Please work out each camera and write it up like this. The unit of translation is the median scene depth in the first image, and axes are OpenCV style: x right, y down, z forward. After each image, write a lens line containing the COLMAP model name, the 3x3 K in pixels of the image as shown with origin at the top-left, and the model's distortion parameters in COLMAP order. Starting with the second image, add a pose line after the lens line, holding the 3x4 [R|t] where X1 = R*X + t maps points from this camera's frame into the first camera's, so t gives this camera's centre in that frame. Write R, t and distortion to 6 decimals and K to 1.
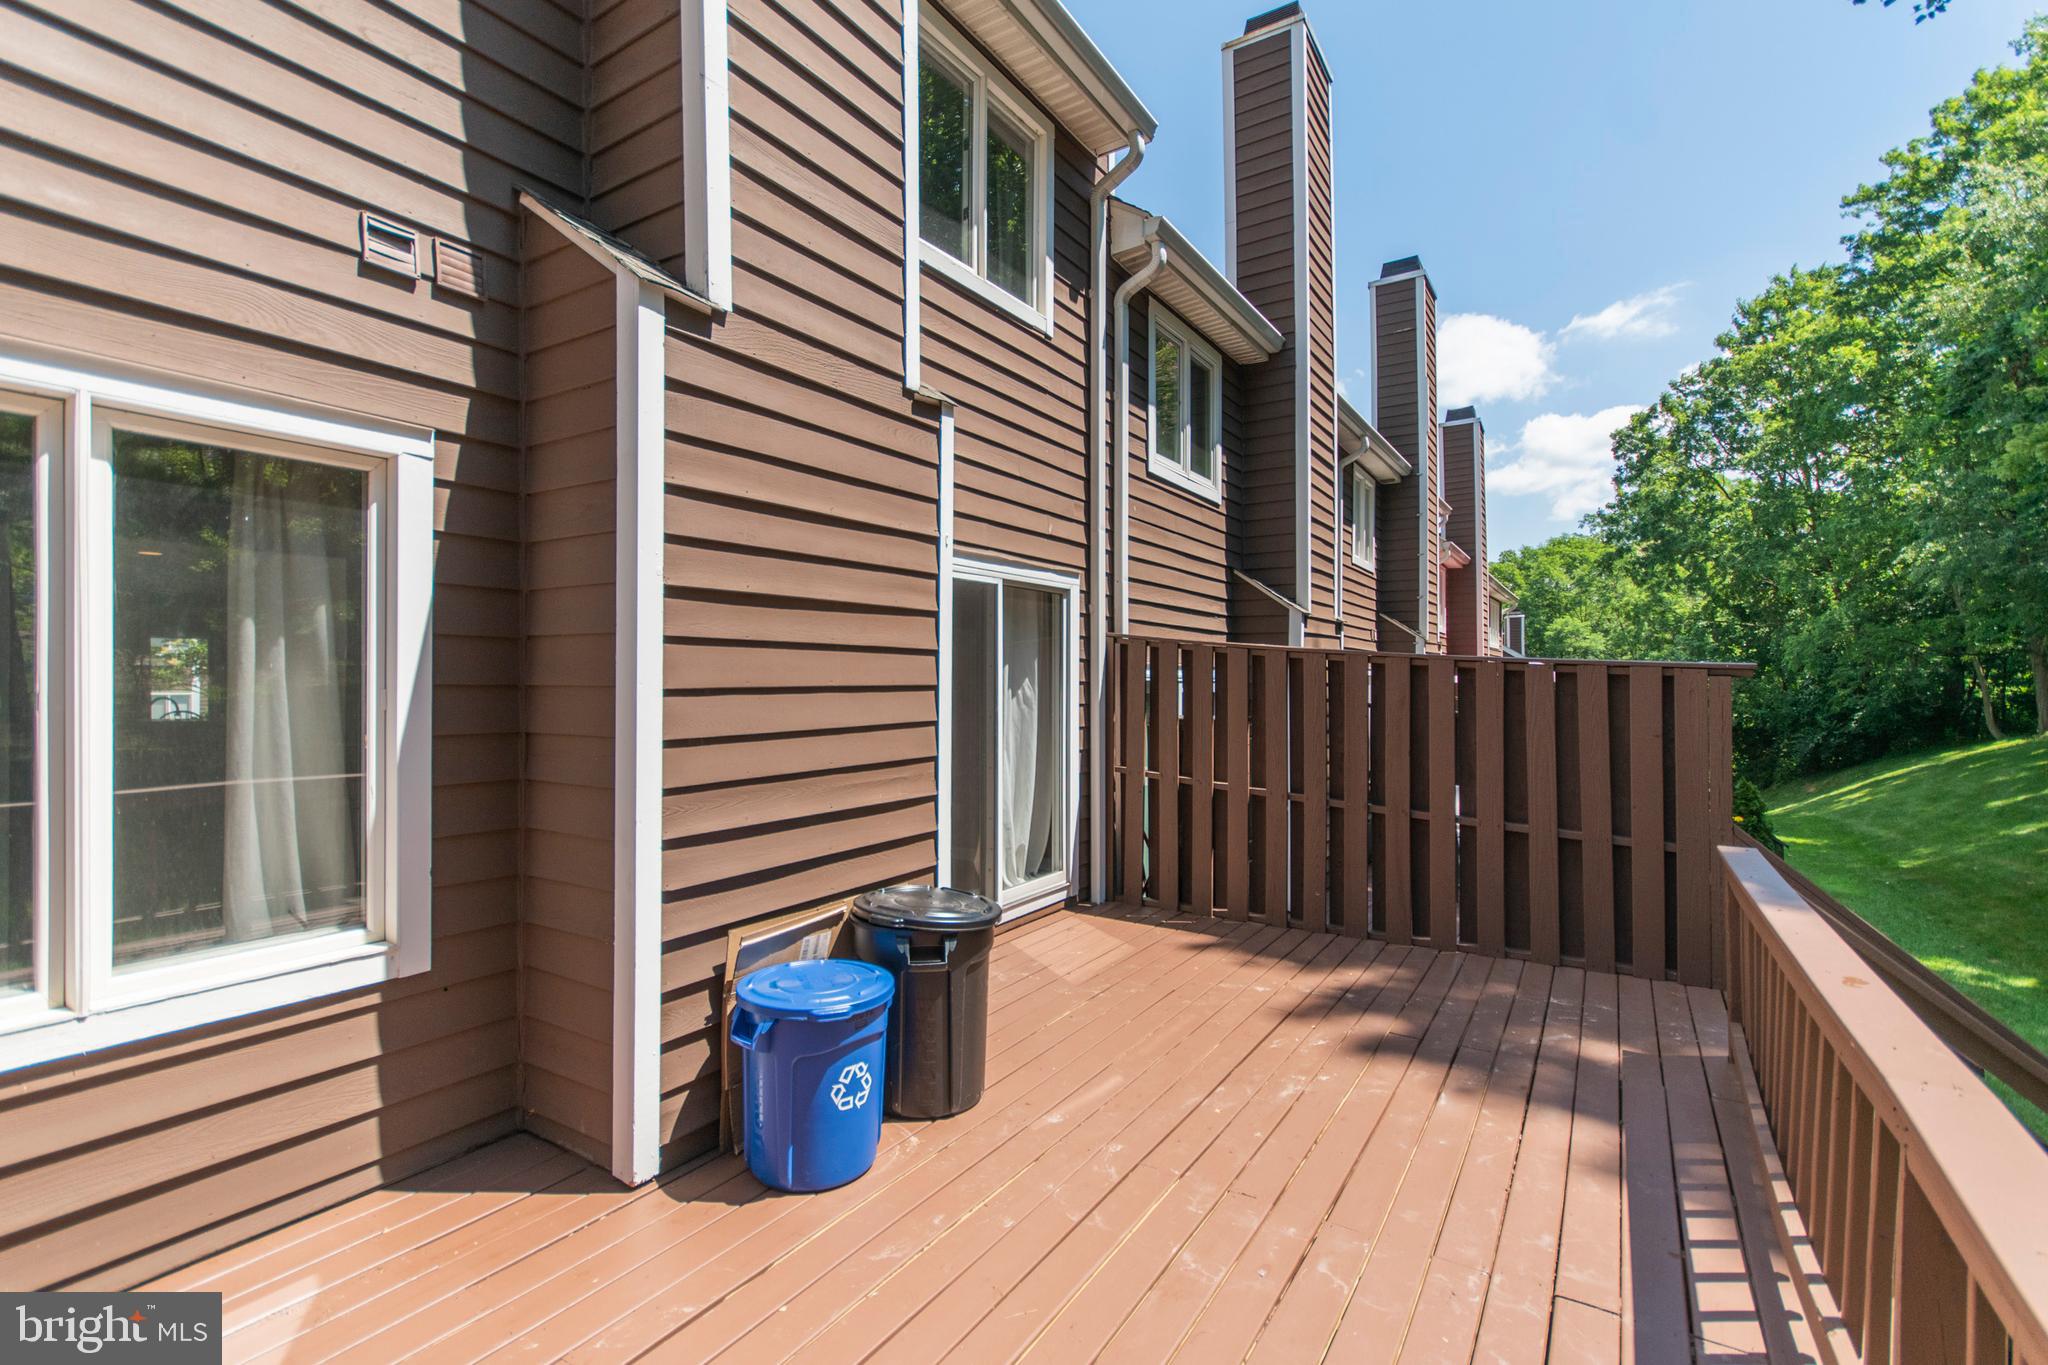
lens RADIAL K [[935.1, 0, 990.5], [0, 935.1, 674.2], [0, 0, 1]] dist [0.010324, 0.000036]
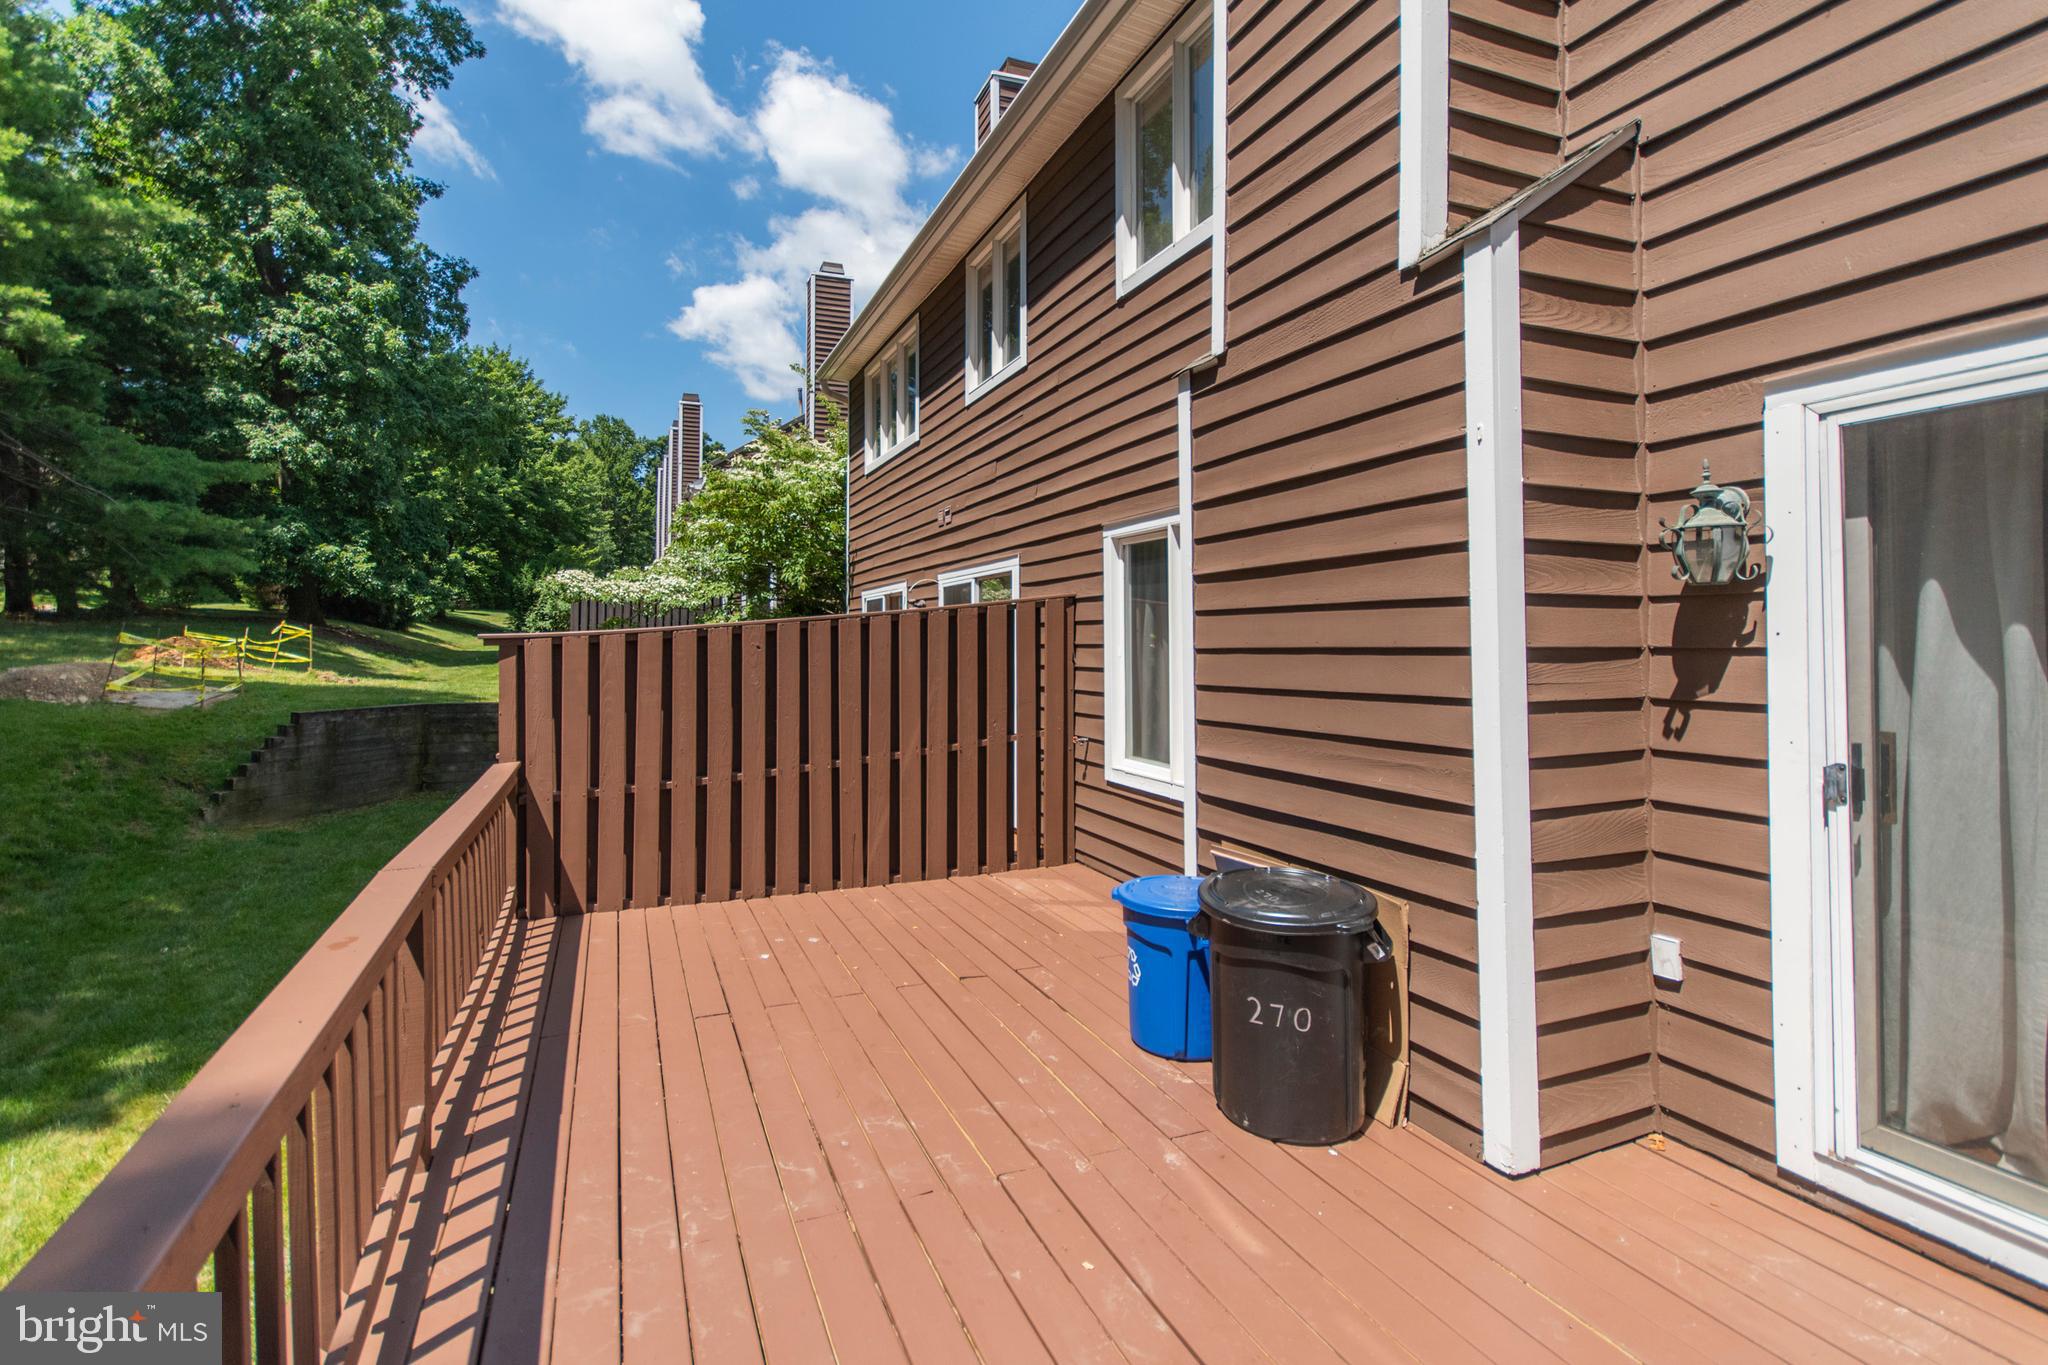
lens RADIAL K [[929.8, 0, 1021.9], [0, 929.8, 619.1], [0, 0, 1]] dist [0.001541, 0.000083]
pose [[-0.531408, -0.026848, -0.846691, 0.923369], [0.001387, 0.999469, -0.032563, 0.015722], [0.847115, -0.018479, -0.531088, 1.430214]]
